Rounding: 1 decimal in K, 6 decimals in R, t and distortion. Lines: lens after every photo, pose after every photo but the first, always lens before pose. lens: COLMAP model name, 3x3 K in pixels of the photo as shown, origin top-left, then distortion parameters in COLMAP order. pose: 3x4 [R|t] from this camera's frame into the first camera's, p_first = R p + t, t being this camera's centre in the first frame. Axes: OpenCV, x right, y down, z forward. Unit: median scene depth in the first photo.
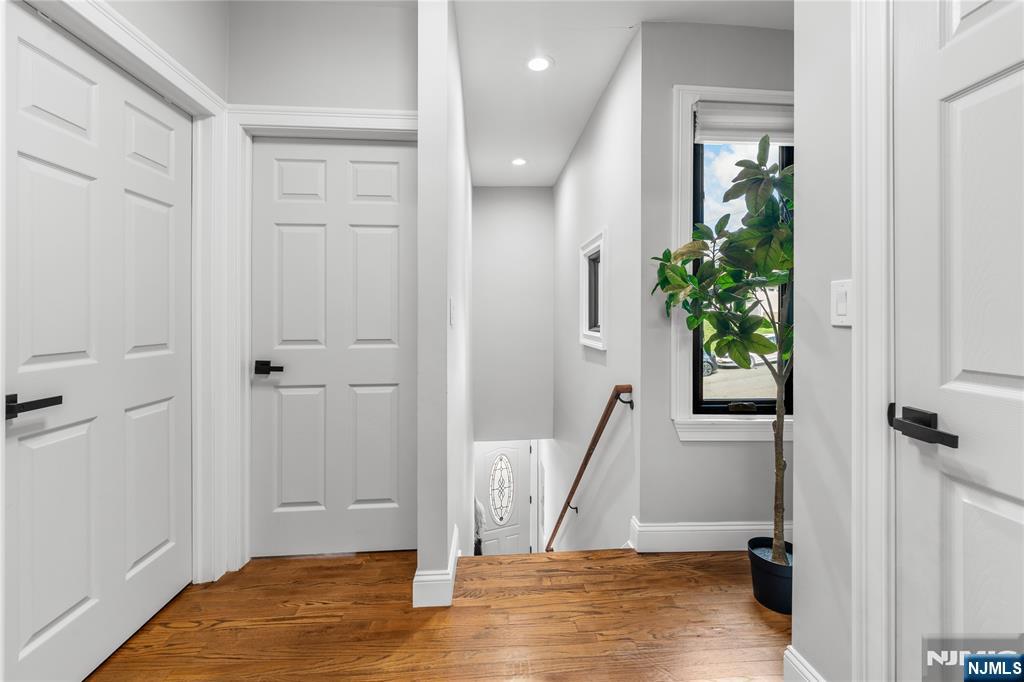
lens RADIAL K [[418.8, 0, 511.1], [0, 418.8, 322.2], [0, 0, 1]] dist [-0.002036, -0.000248]
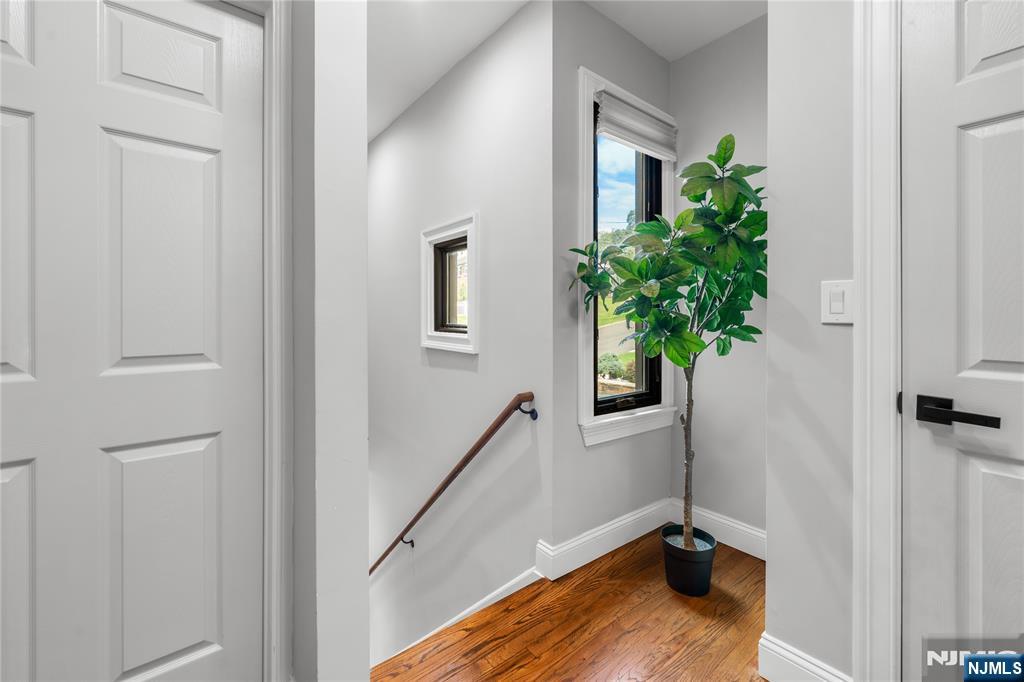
lens RADIAL K [[422.5, 0, 512.3], [0, 422.5, 321.5], [0, 0, 1]] dist [0.000373, -0.000081]
pose [[0.821810, -0.005616, 0.569735, -0.292488], [0.004796, 0.999984, 0.002938, -0.001662], [-0.569742, 0.000318, 0.821823, 0.334253]]
